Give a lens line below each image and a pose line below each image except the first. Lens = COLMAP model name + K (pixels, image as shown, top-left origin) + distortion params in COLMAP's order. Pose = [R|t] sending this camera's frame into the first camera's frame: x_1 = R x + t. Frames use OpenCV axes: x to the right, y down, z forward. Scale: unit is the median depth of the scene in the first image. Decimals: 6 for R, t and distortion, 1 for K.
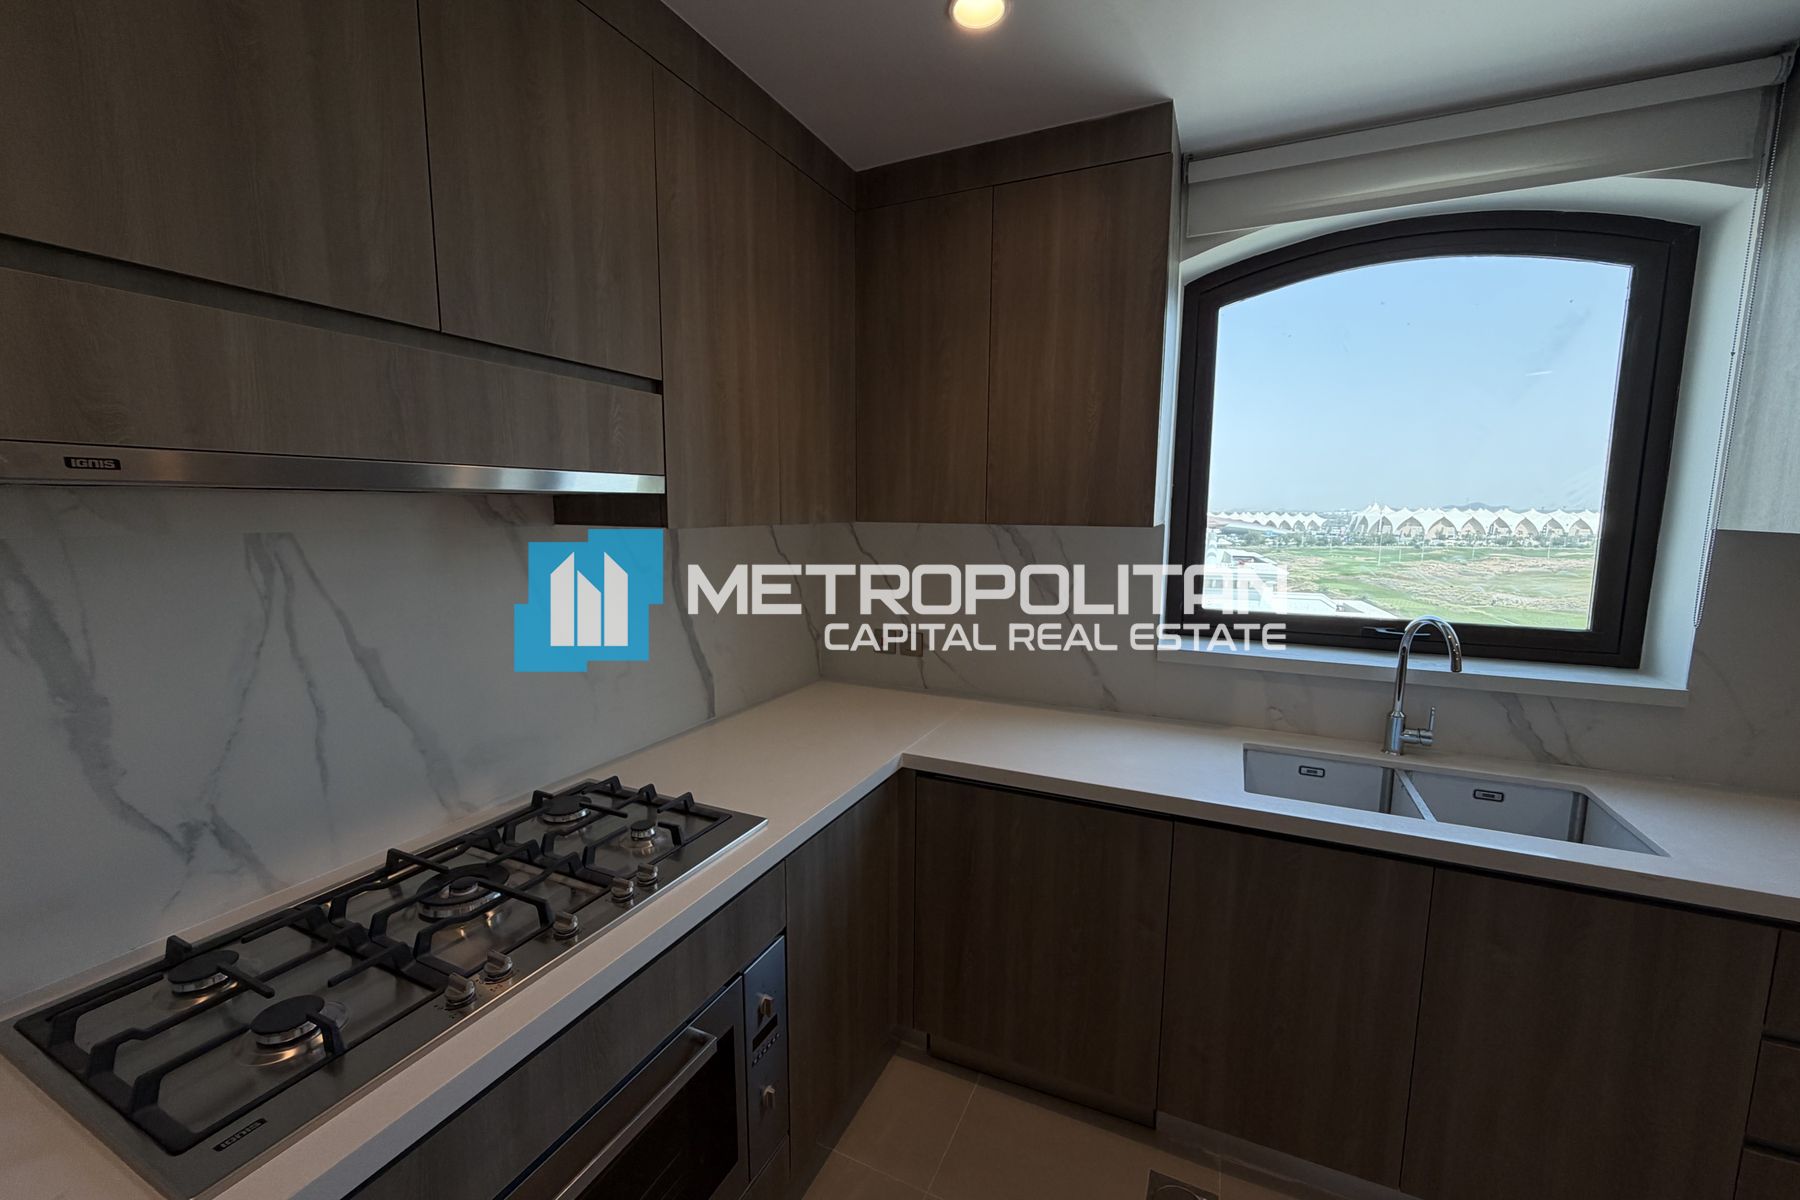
lens RADIAL K [[718.4, 0, 895.9], [0, 718.4, 601.5], [0, 0, 1]] dist [-0.000417, 0.000070]
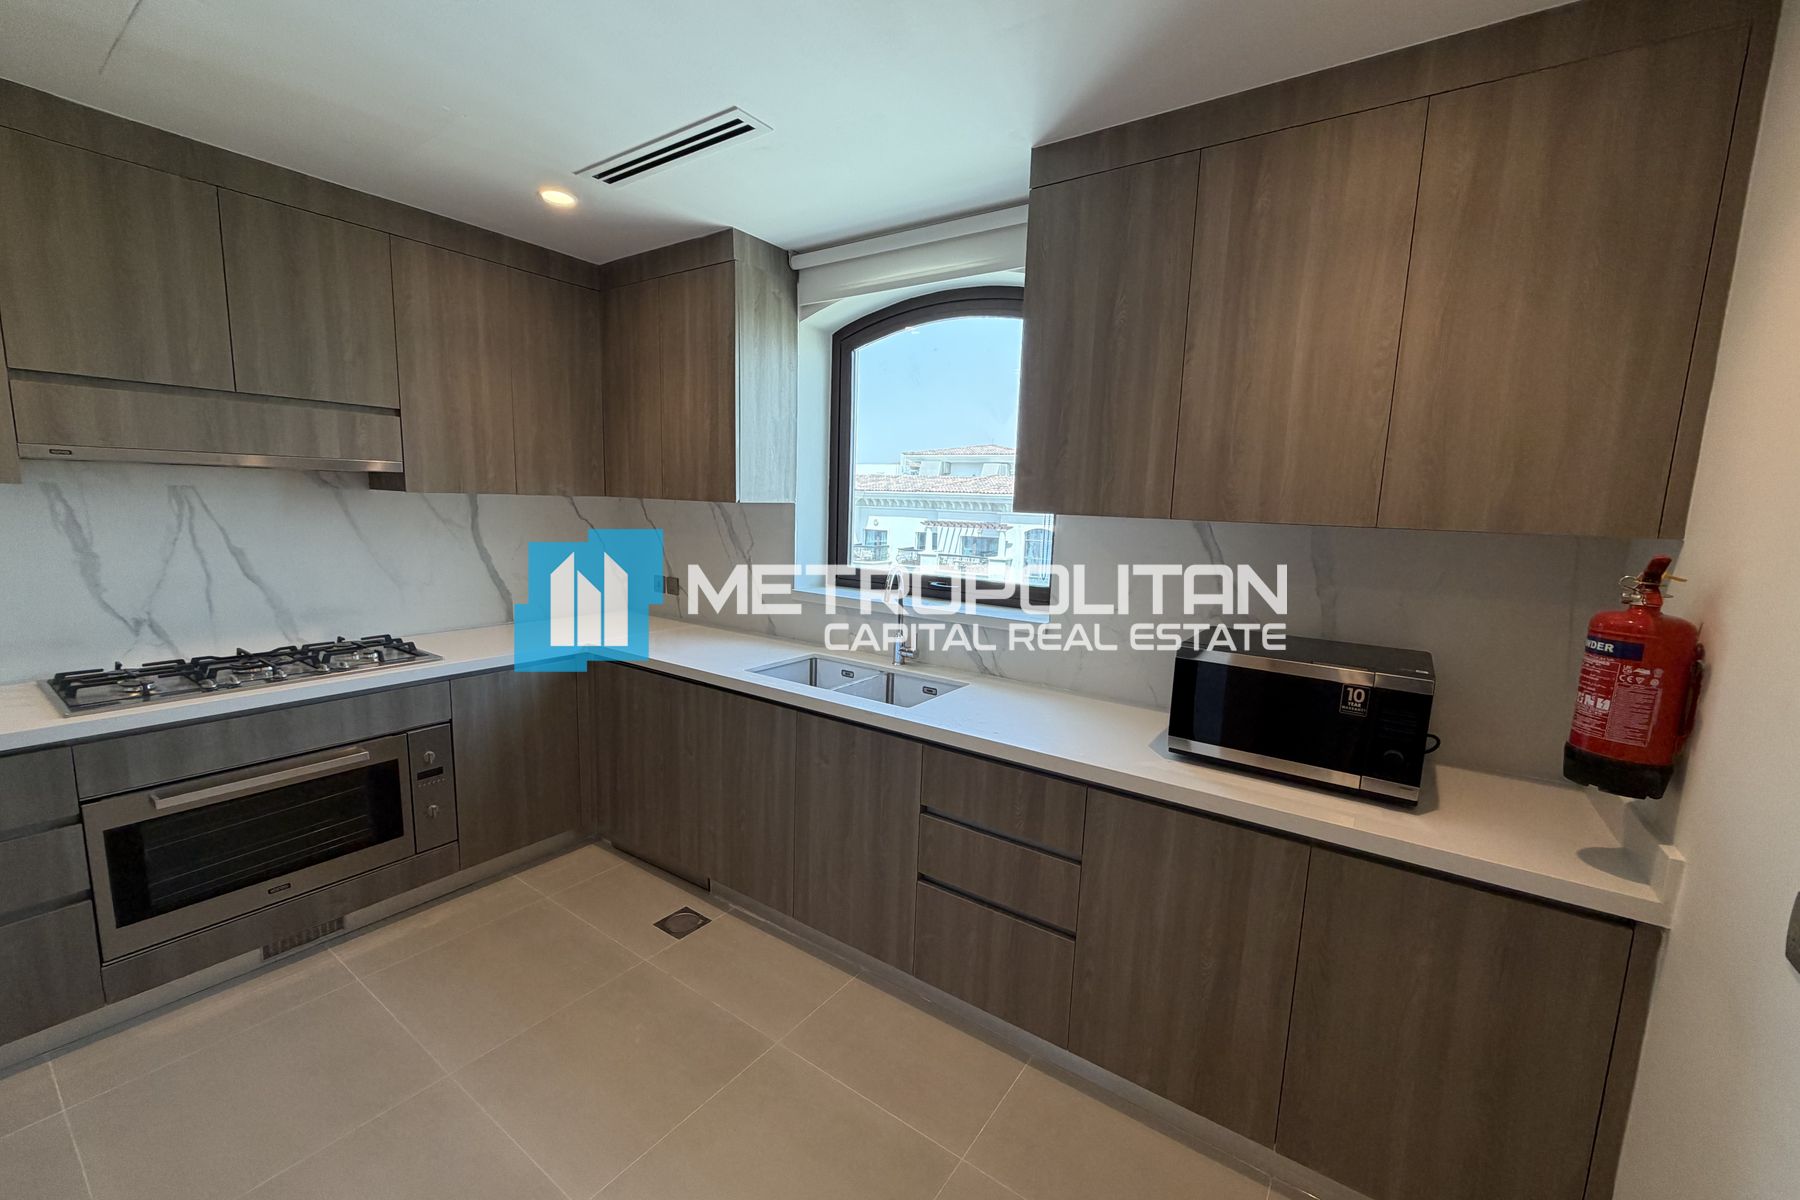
lens RADIAL K [[718.4, 0, 895.9], [0, 718.4, 601.5], [0, 0, 1]] dist [-0.000417, 0.000070]
pose [[0.985079, 0.050312, -0.164586, 1.250111], [-0.048951, 0.998725, 0.012319, 0.092409], [0.164996, -0.004079, 0.986286, -0.582465]]
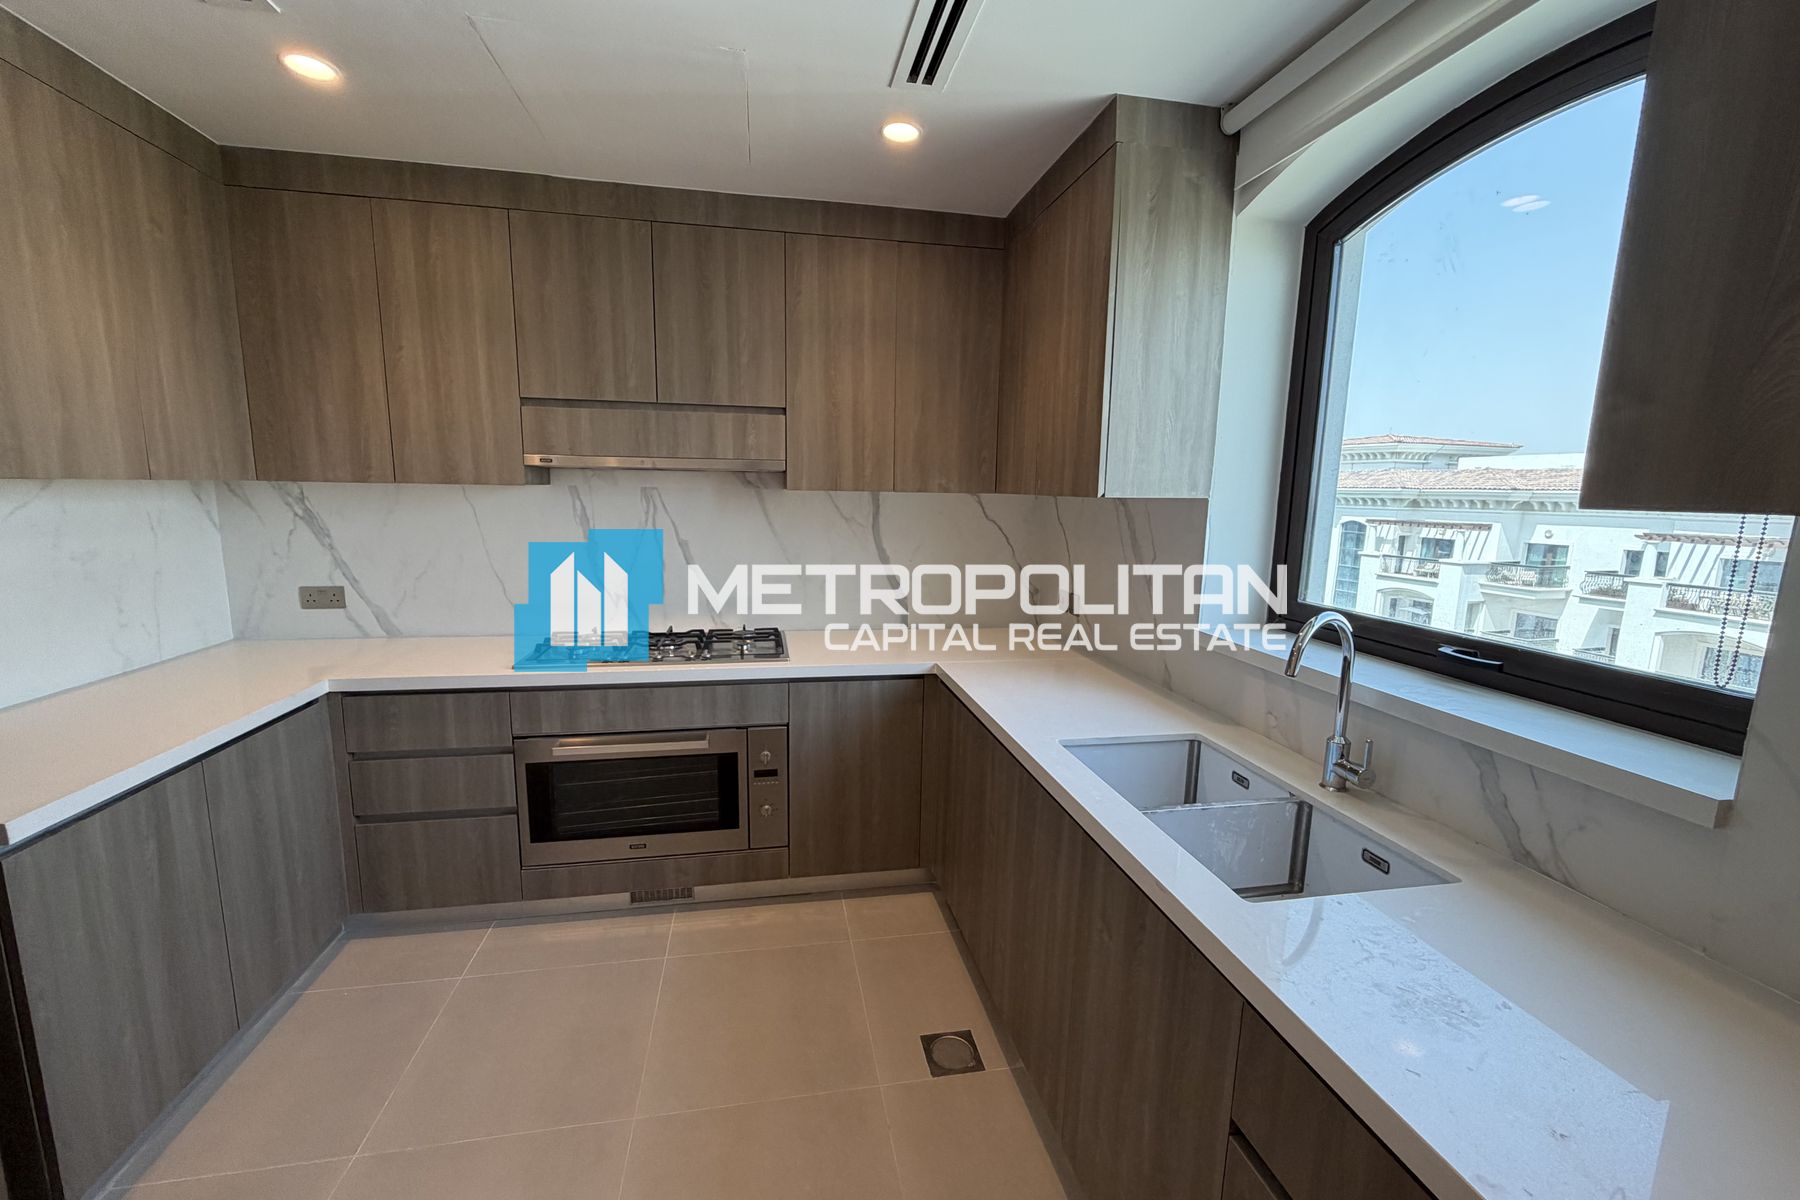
lens RADIAL K [[718.4, 0, 895.9], [0, 718.4, 601.5], [0, 0, 1]] dist [-0.000417, 0.000070]
pose [[0.589189, 0.131371, -0.797244, 1.379981], [-0.121063, 0.989909, 0.073649, 0.009047], [0.798874, 0.053124, 0.599148, 0.170688]]
